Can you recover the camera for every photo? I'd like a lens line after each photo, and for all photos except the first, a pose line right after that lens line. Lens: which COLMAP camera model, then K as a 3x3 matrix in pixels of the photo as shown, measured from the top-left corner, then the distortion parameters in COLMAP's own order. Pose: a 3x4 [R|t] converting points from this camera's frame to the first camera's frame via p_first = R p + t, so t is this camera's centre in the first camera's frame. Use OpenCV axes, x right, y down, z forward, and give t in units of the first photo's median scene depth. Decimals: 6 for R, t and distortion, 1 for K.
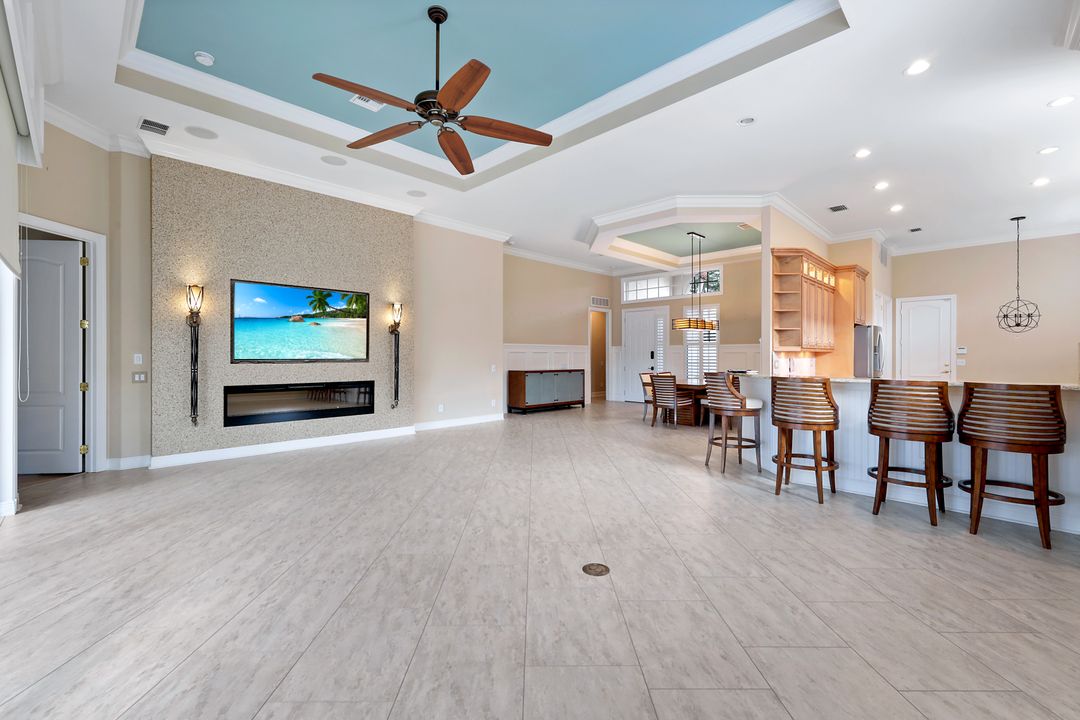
lens RADIAL K [[455.1, 0, 526.9], [0, 455.1, 351.8], [0, 0, 1]] dist [0.003490, 0.000286]
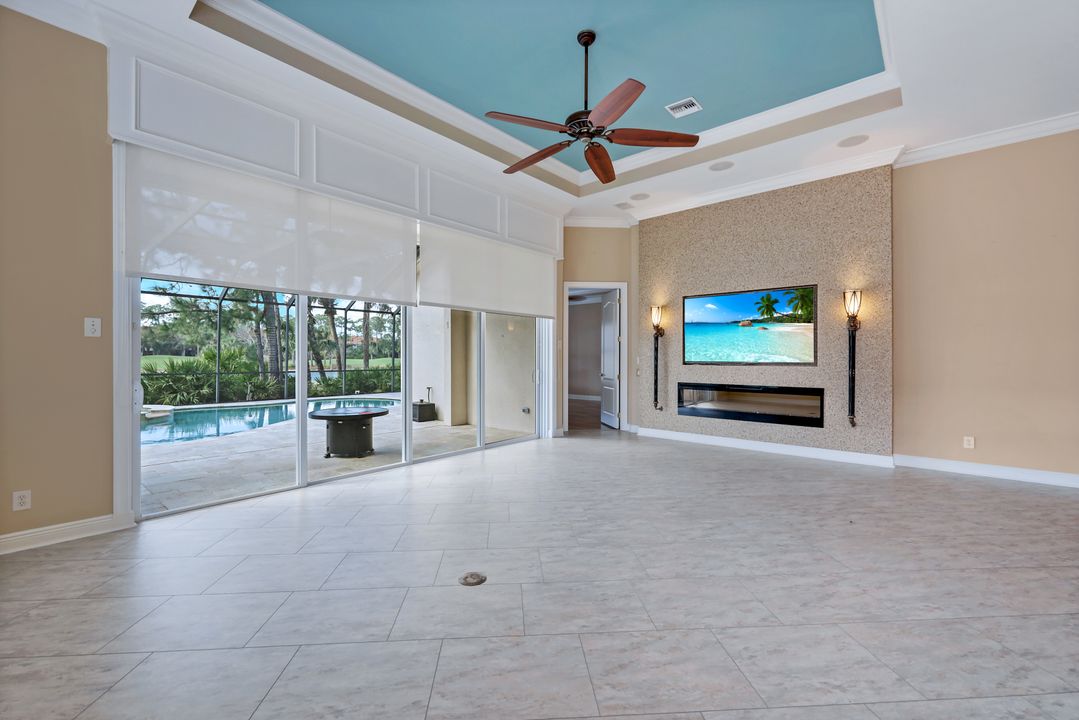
lens RADIAL K [[447.6, 0, 541.0], [0, 447.6, 355.1], [0, 0, 1]] dist [-0.001717, -0.000159]
pose [[0.078485, -0.006912, -0.996891, 0.548798], [0.004691, 0.999967, -0.006564, 0.006424], [0.996904, -0.004161, 0.078515, 0.531325]]
